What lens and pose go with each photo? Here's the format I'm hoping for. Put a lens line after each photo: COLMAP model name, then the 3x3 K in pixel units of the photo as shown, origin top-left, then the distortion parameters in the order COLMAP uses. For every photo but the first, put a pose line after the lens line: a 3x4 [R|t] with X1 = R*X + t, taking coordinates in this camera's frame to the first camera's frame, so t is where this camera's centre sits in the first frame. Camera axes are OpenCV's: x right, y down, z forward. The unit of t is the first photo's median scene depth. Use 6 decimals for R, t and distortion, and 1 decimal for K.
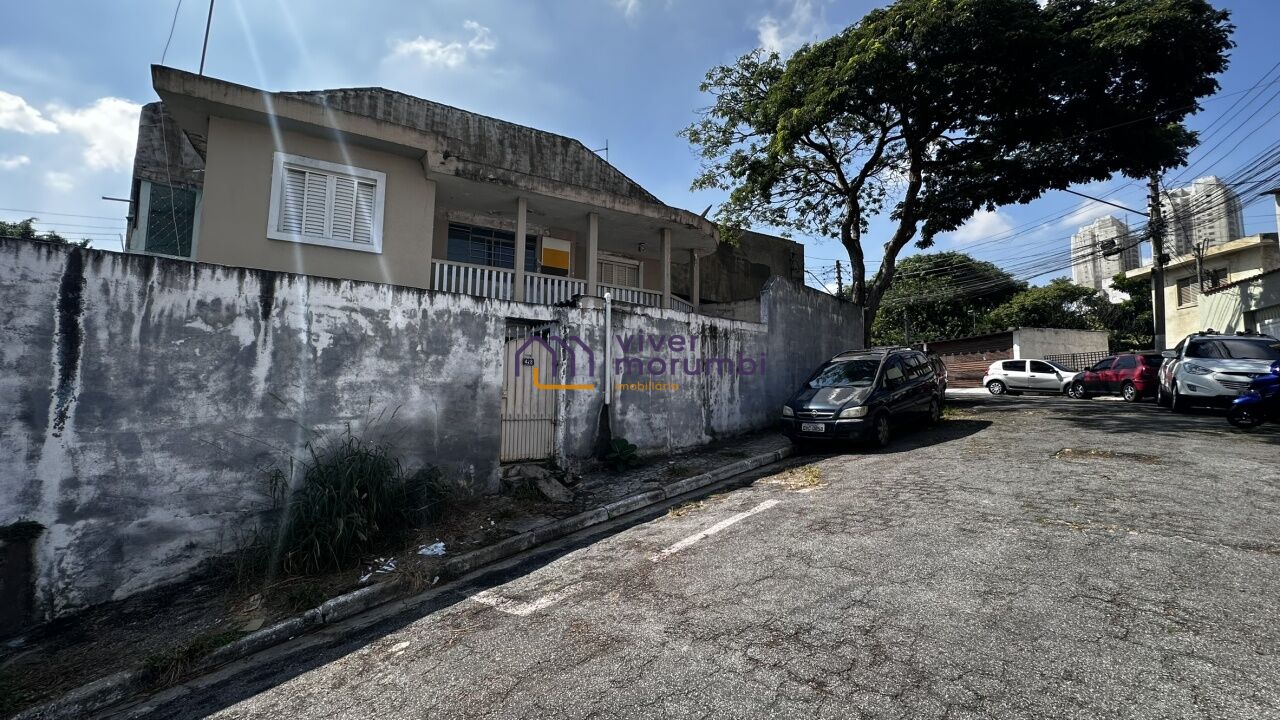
lens RADIAL K [[508.0, 0, 637.7], [0, 508.0, 362.3], [0, 0, 1]] dist [-0.007024, 0.001776]
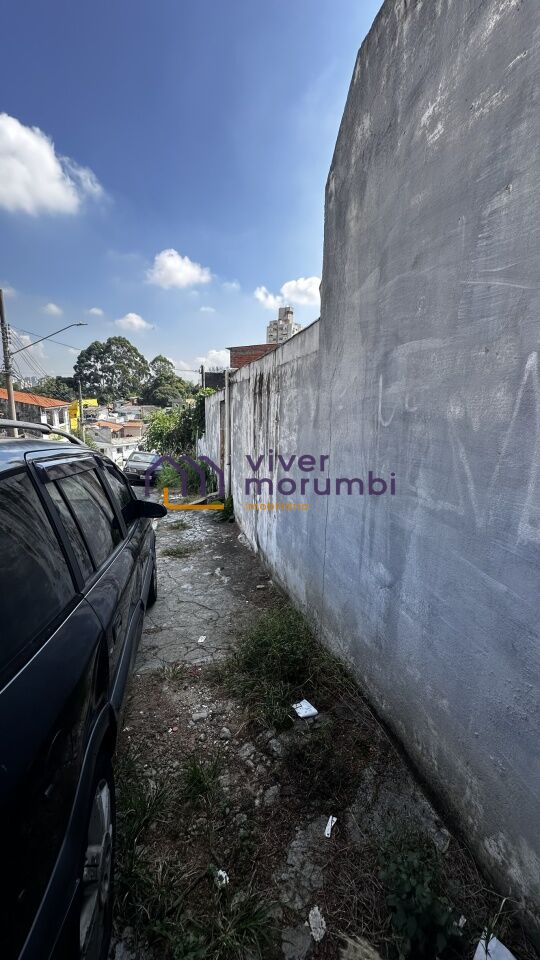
lens RADIAL K [[381.0, 0, 270.4], [0, 381.0, 483.3], [0, 0, 1]] dist [-0.007024, 0.001776]
pose [[-0.497487, 0.168470, -0.850955, 0.685023], [0.037236, 0.984203, 0.173081, -0.028913], [0.866672, 0.054419, -0.495901, 1.566797]]
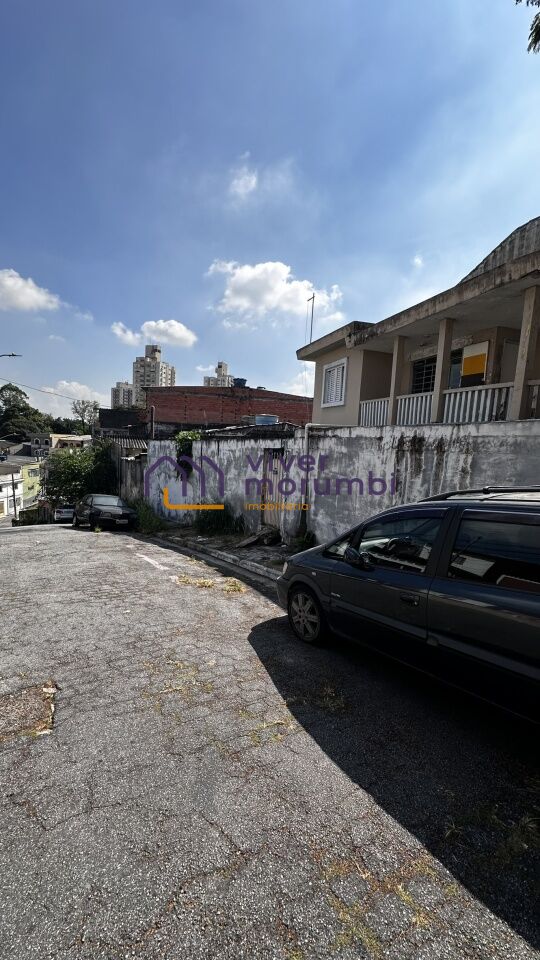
lens RADIAL K [[381.0, 0, 270.6], [0, 381.0, 480.8], [0, 0, 1]] dist [-0.007024, 0.001776]
pose [[-0.169727, 0.085499, -0.981775, 0.996473], [0.024975, 0.996283, 0.082445, -0.073923], [0.985175, -0.010527, -0.171231, 1.107548]]
